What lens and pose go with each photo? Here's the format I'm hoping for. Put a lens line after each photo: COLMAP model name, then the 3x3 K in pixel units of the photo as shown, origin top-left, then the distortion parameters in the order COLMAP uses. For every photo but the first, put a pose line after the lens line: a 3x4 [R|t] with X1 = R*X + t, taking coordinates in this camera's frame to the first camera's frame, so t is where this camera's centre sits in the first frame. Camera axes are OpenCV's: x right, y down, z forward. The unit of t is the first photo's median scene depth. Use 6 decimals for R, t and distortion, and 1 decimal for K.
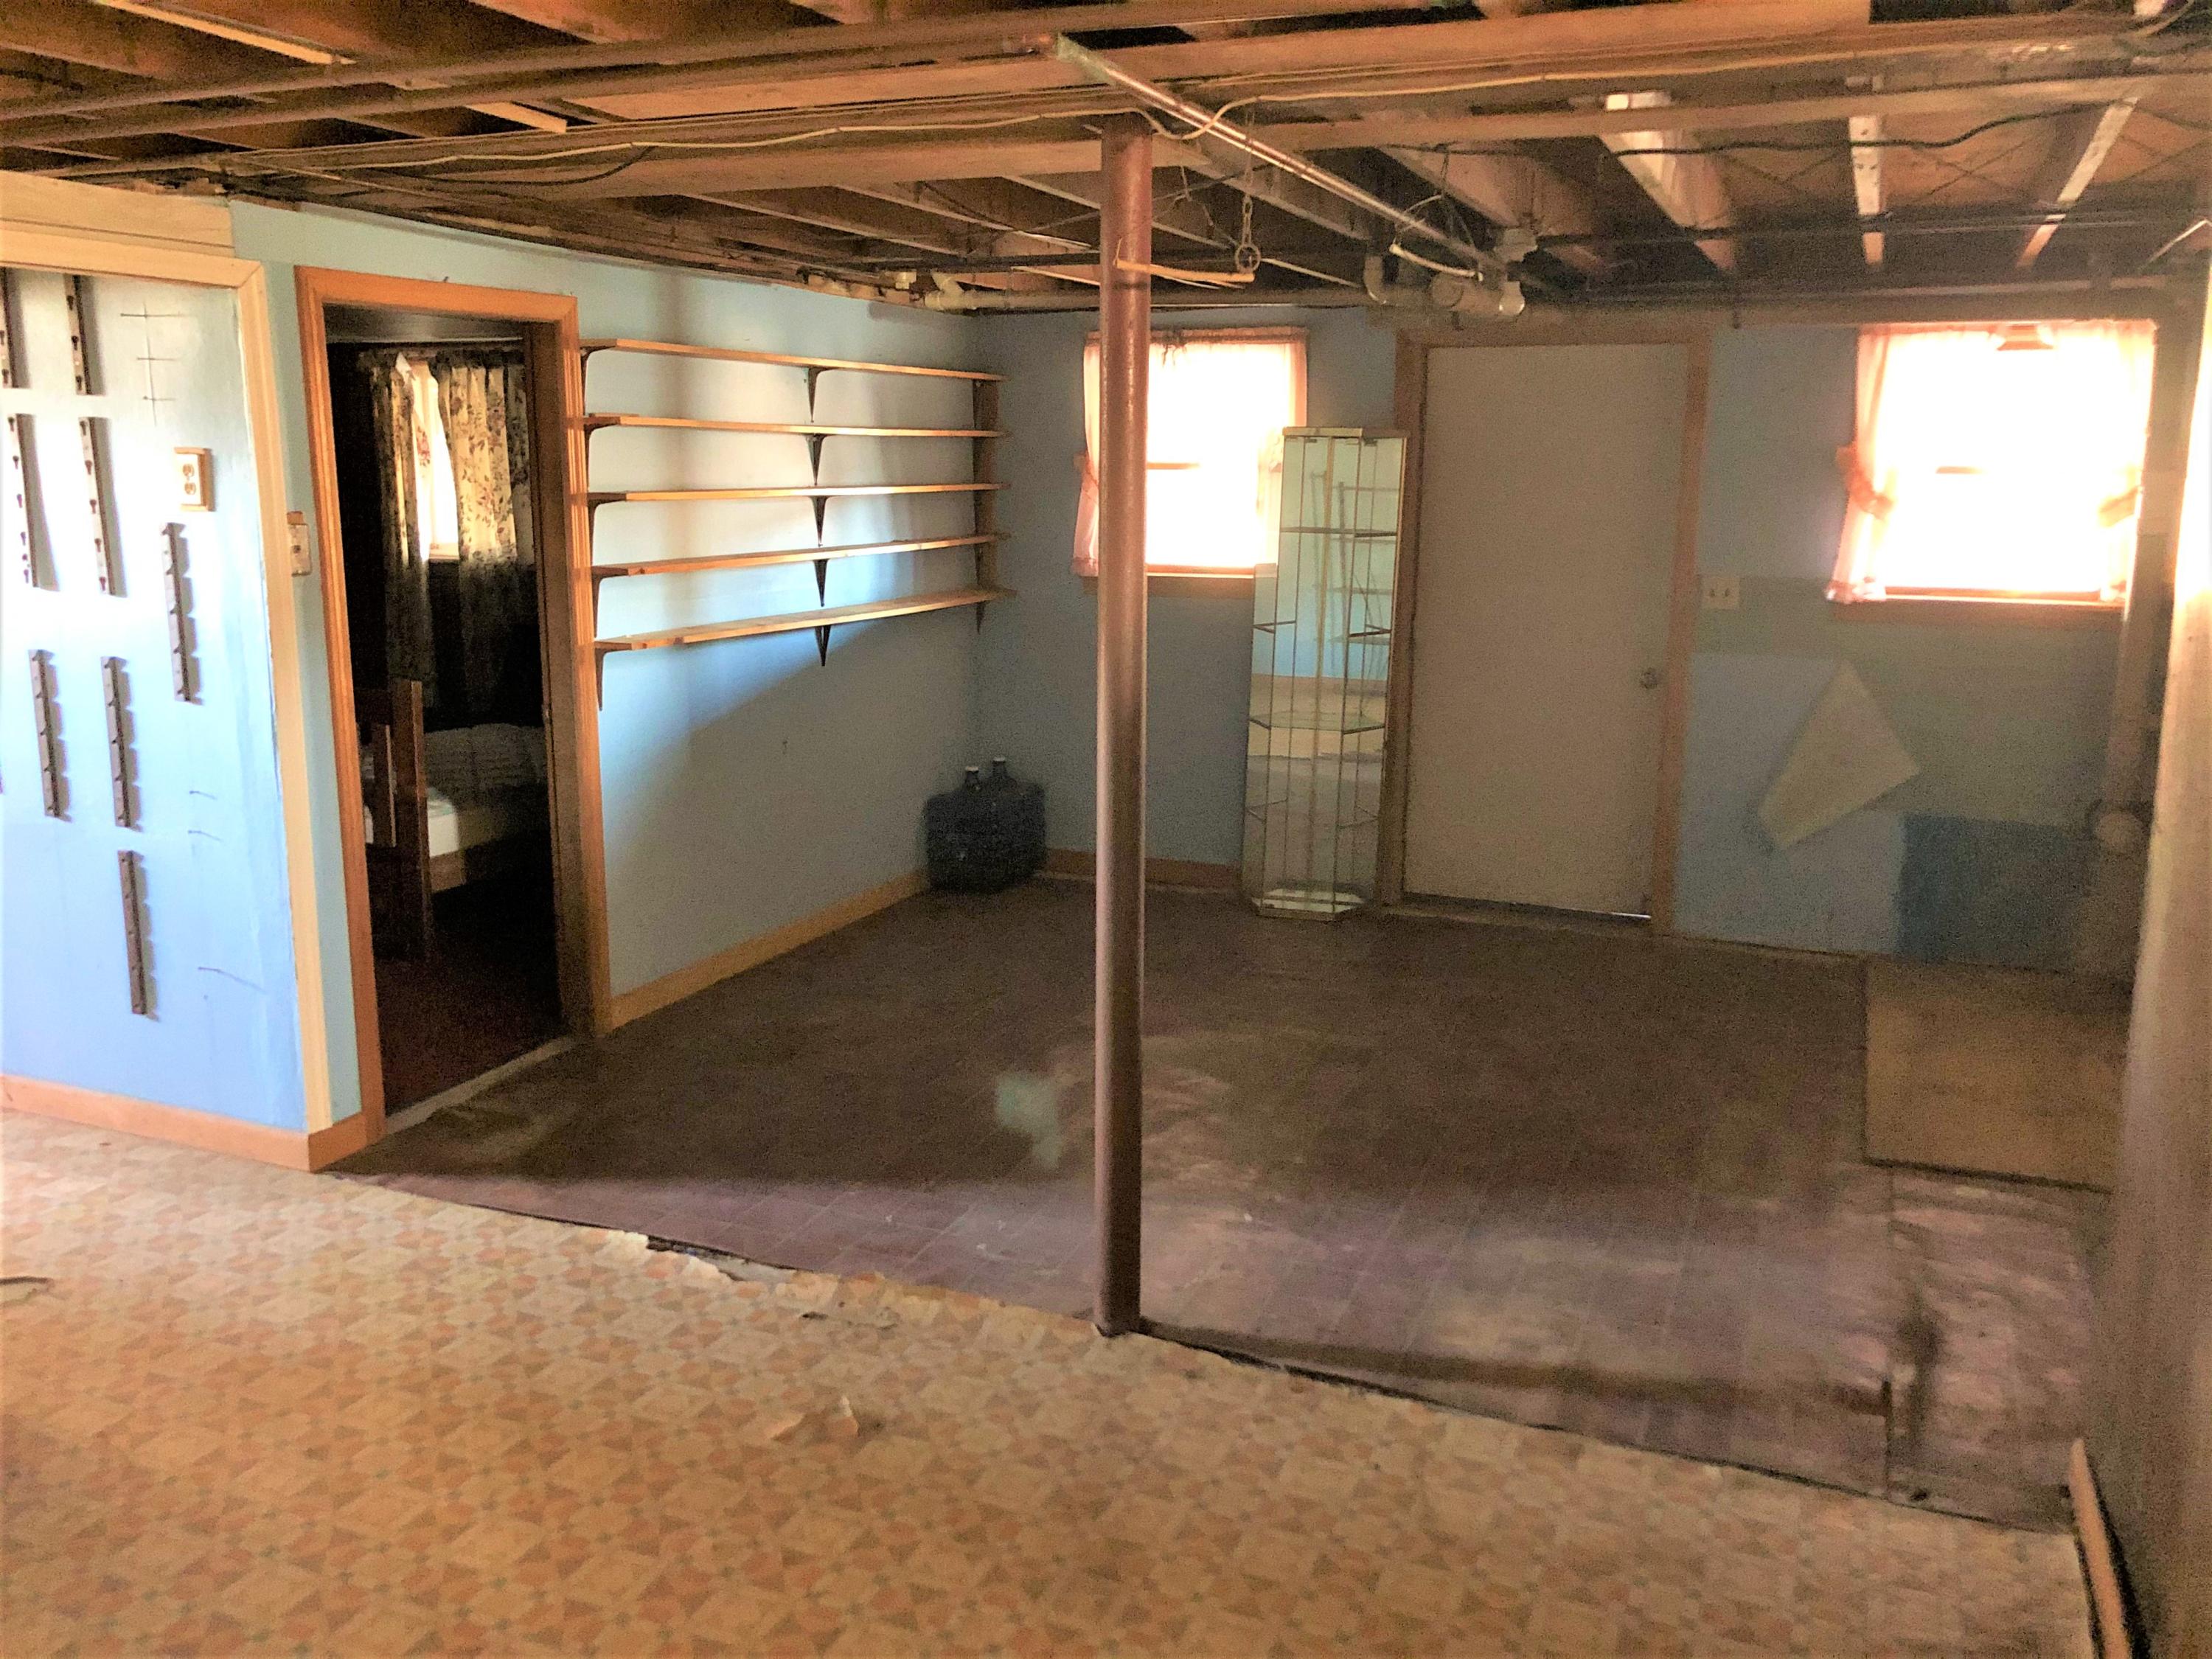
lens RADIAL K [[1818.5, 0, 1106.2], [0, 1818.5, 822.8], [0, 0, 1]] dist [0.048067, -0.033425]
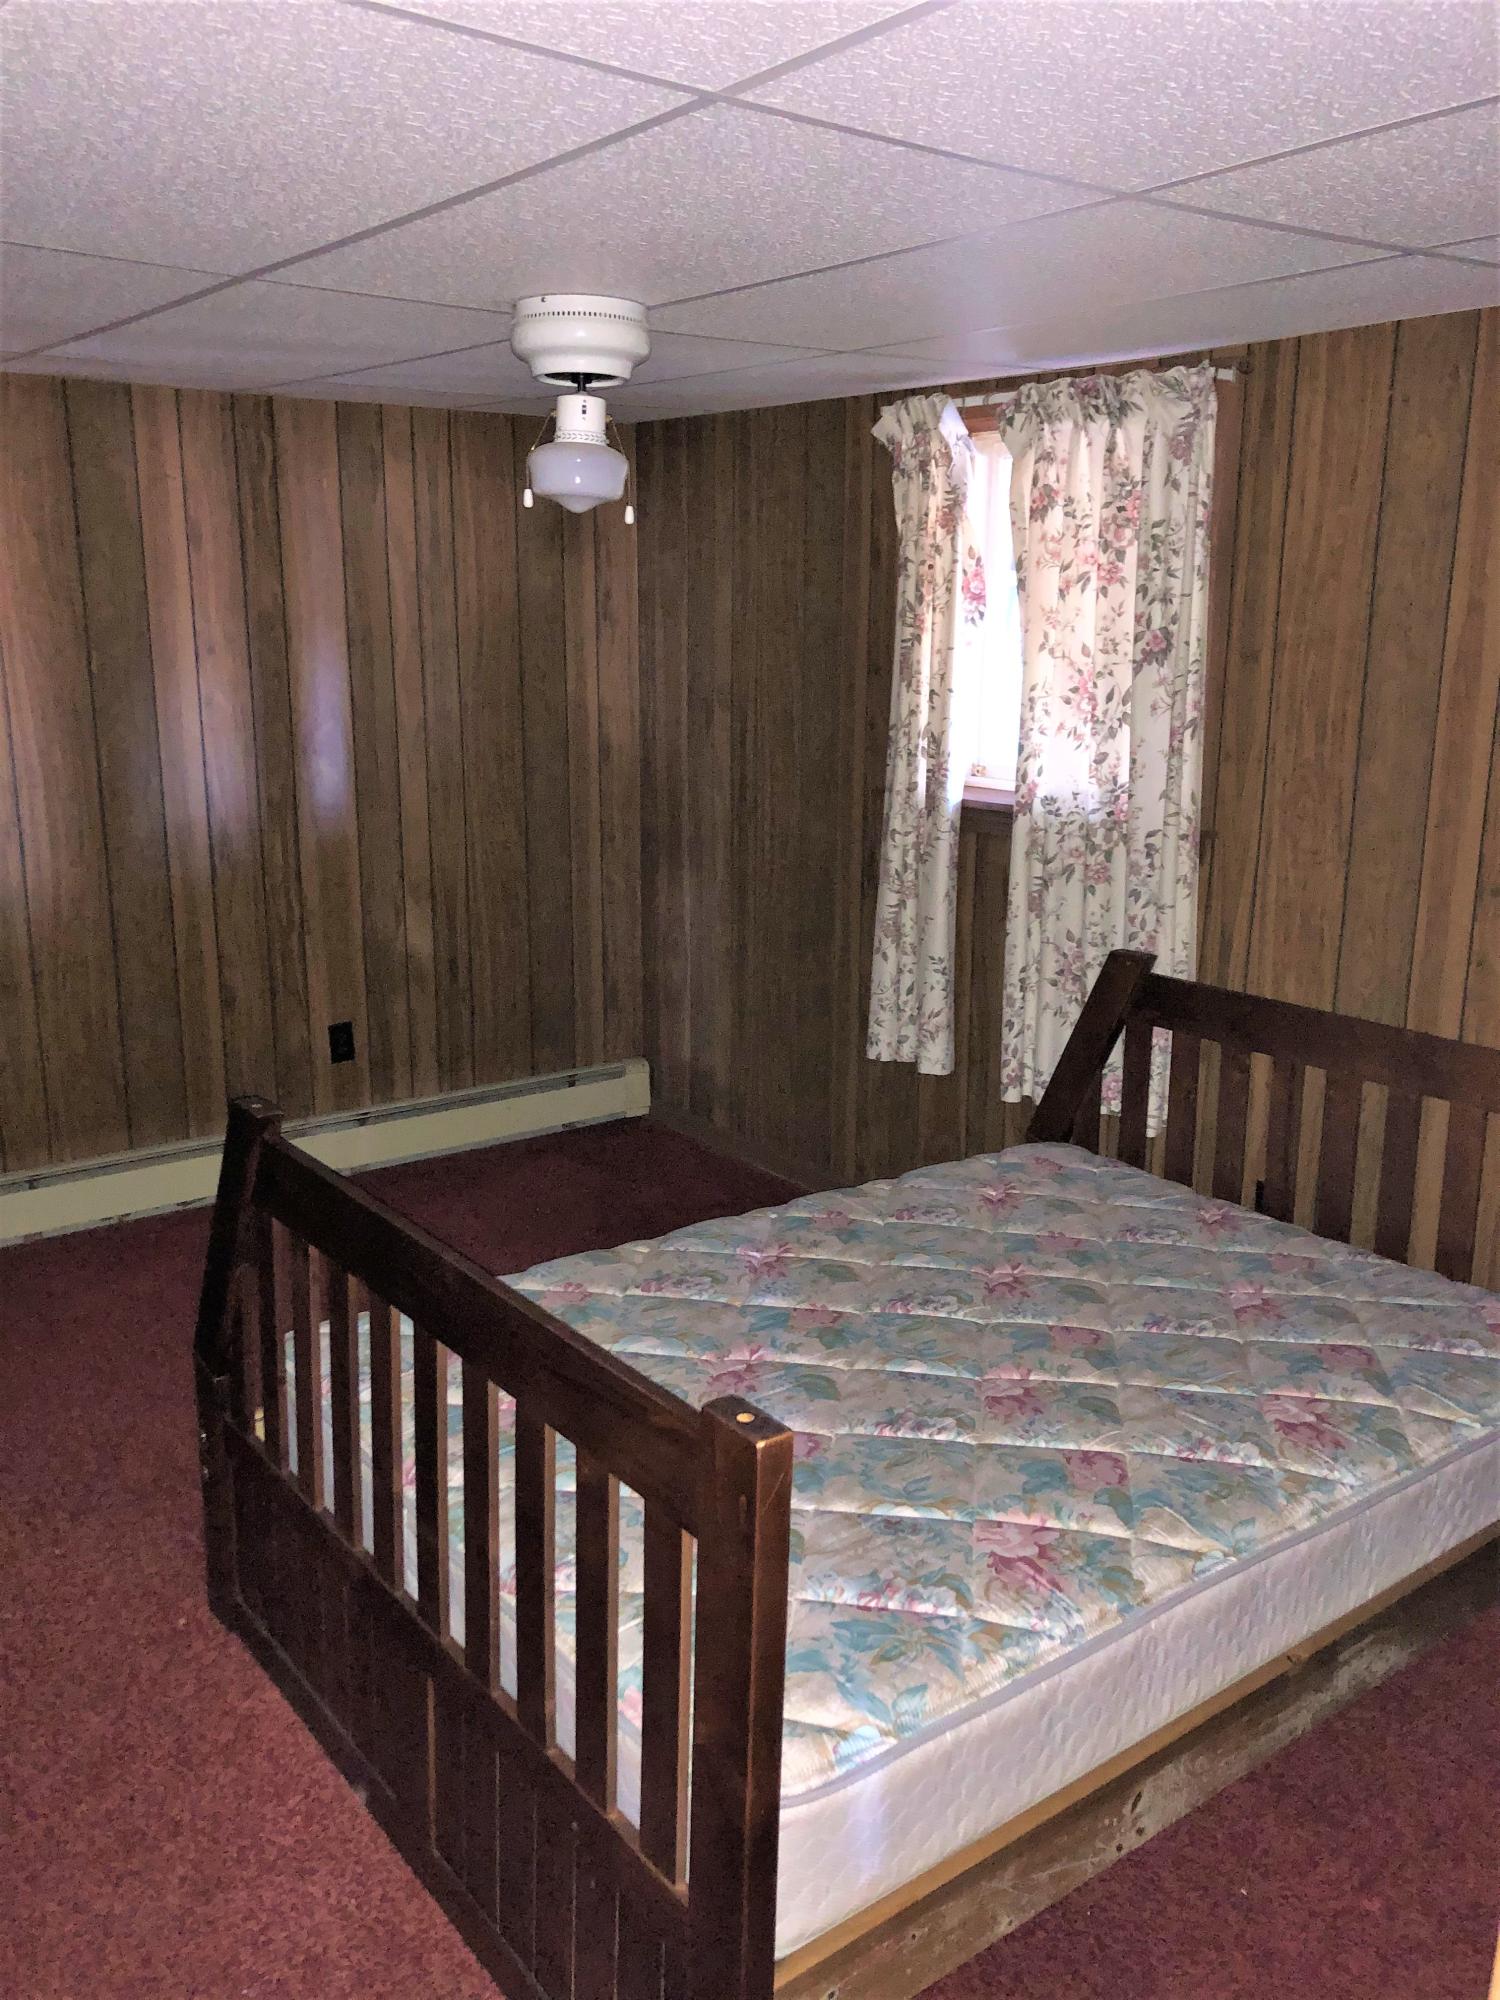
lens RADIAL K [[1644.2, 0, 749.7], [0, 1644.2, 995.7], [0, 0, 1]] dist [0.048067, -0.033425]
pose [[0.875140, 0.113767, -0.470305, -0.198676], [-0.094008, 0.993422, 0.065379, -0.116542], [0.474649, -0.013003, 0.880079, 0.566431]]
